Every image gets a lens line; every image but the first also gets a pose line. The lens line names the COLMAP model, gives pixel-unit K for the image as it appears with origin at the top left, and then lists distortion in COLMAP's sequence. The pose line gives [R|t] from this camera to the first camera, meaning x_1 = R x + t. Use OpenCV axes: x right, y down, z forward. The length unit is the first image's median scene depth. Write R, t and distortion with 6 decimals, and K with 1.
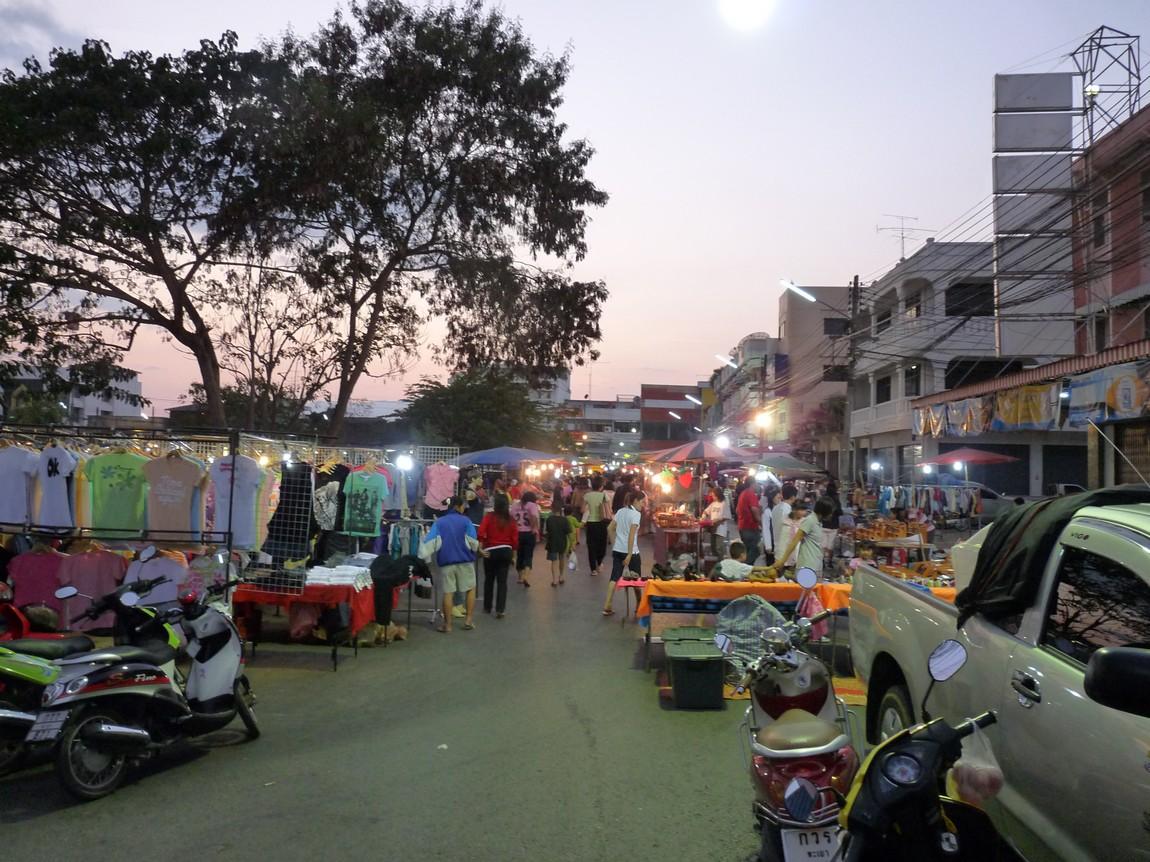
lens RADIAL K [[959.3, 0, 575.0], [0, 959.3, 431.0], [0, 0, 1]] dist [0.007943, 0.004061]
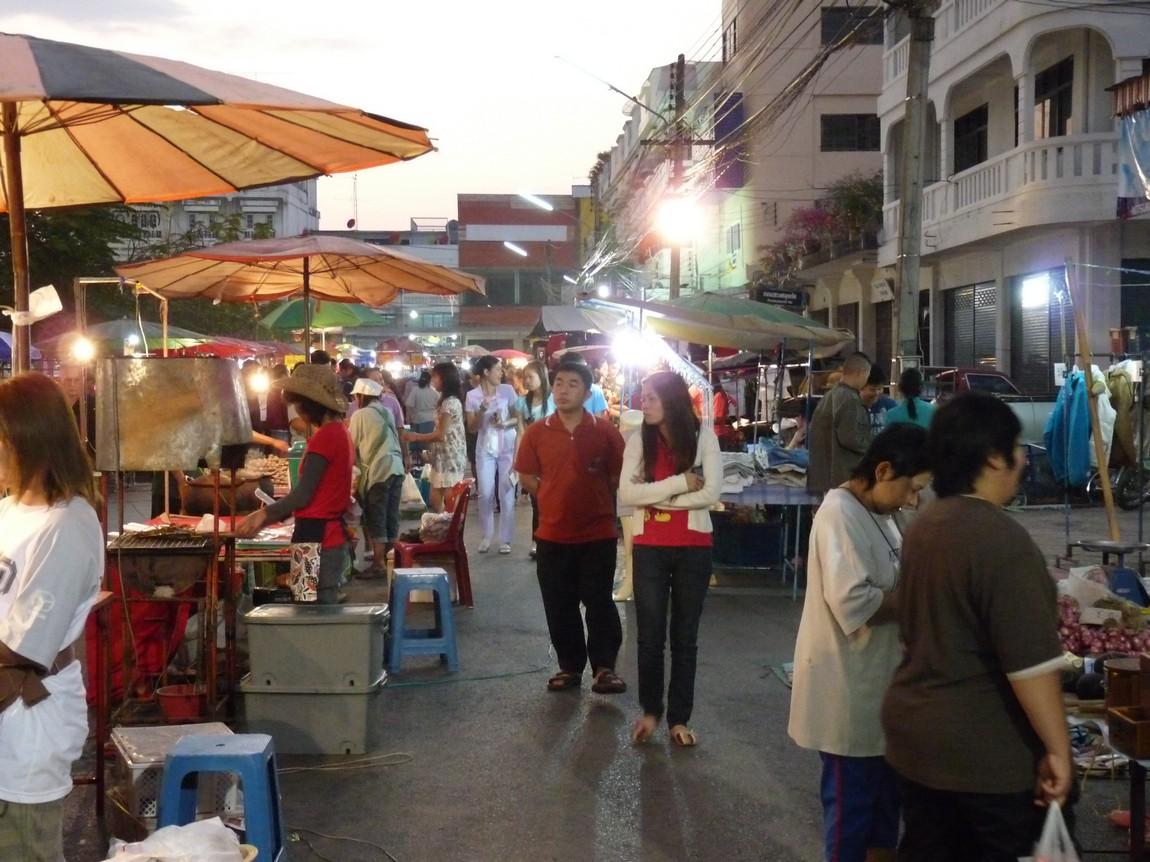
lens RADIAL K [[1723.8, 0, 575.0], [0, 1723.8, 431.0], [0, 0, 1]] dist [0.145744, -0.061497]
pose [[0.993124, -0.040936, 0.109678, 0.072485], [0.032657, 0.996554, 0.076249, 0.018862], [-0.112421, -0.072143, 0.991038, 0.289889]]
